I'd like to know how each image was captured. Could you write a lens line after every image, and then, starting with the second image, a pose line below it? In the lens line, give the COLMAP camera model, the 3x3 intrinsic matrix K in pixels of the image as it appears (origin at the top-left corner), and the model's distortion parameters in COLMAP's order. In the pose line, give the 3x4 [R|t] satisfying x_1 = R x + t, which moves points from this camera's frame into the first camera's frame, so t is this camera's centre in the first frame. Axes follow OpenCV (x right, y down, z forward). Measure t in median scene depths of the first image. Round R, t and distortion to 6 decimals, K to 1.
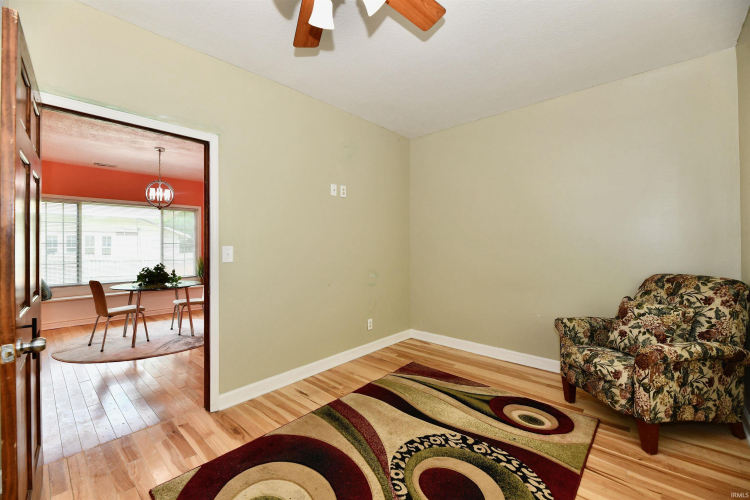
lens RADIAL K [[307.5, 0, 379.6], [0, 307.5, 249.0], [0, 0, 1]] dist [-0.001781, -0.002726]
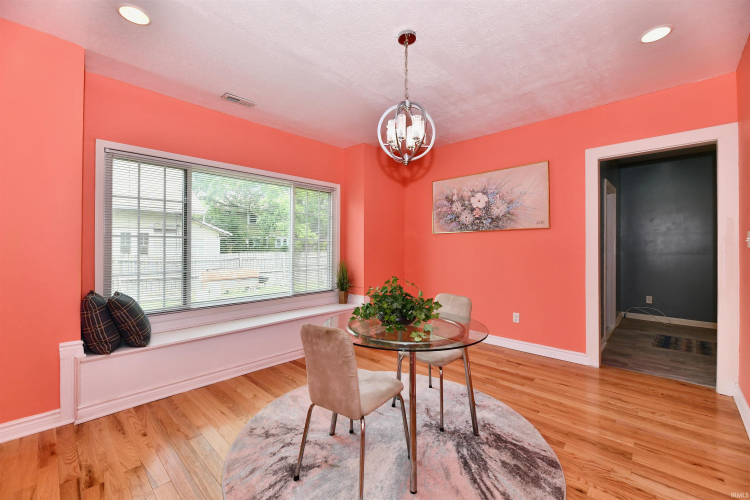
lens RADIAL K [[307.5, 0, 373.0], [0, 307.5, 247.1], [0, 0, 1]] dist [-0.001781, -0.002726]
pose [[0.999438, 0.007652, -0.032651, -0.608659], [-0.008104, 0.999873, -0.013736, 0.005655], [0.032542, 0.013993, 0.999372, 0.426659]]
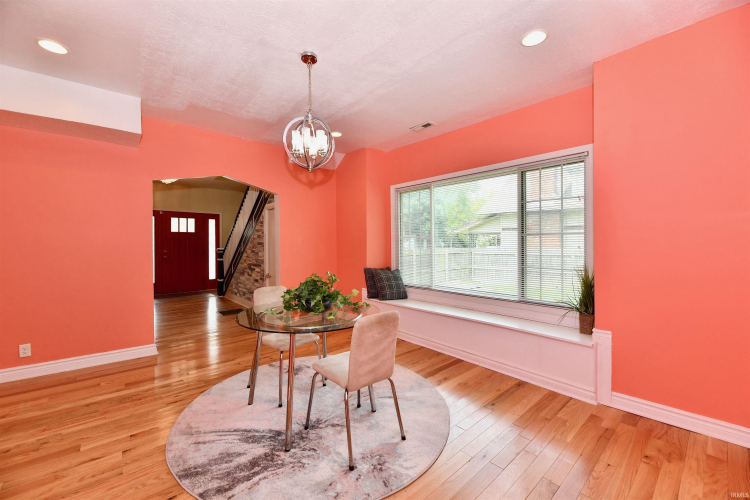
lens RADIAL K [[307.5, 0, 373.7], [0, 307.5, 247.1], [0, 0, 1]] dist [-0.001781, -0.002726]
pose [[-0.121527, 0.018613, -0.992414, -0.167911], [-0.009507, 0.999756, 0.019915, -0.006188], [0.992543, 0.011855, -0.121320, 0.942453]]
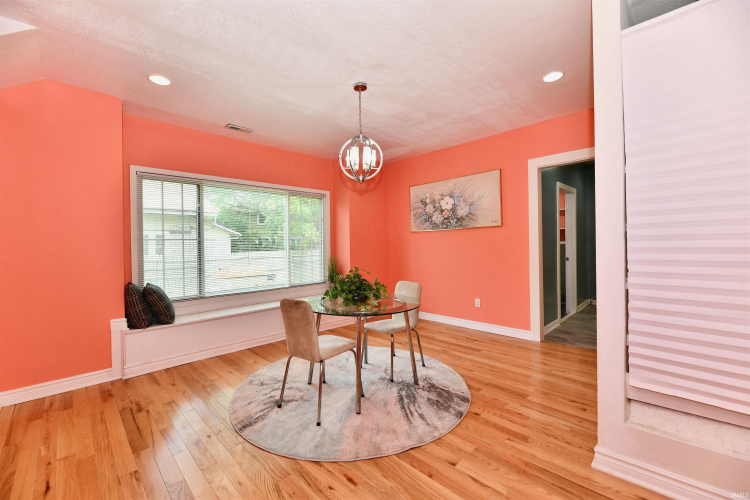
lens RADIAL K [[307.5, 0, 373.2], [0, 307.5, 247.0], [0, 0, 1]] dist [-0.001781, -0.002726]
pose [[0.997925, -0.009140, -0.063740, -0.530098], [0.008809, 0.999946, -0.005460, 0.007071], [0.063787, 0.004887, 0.997952, 0.302641]]
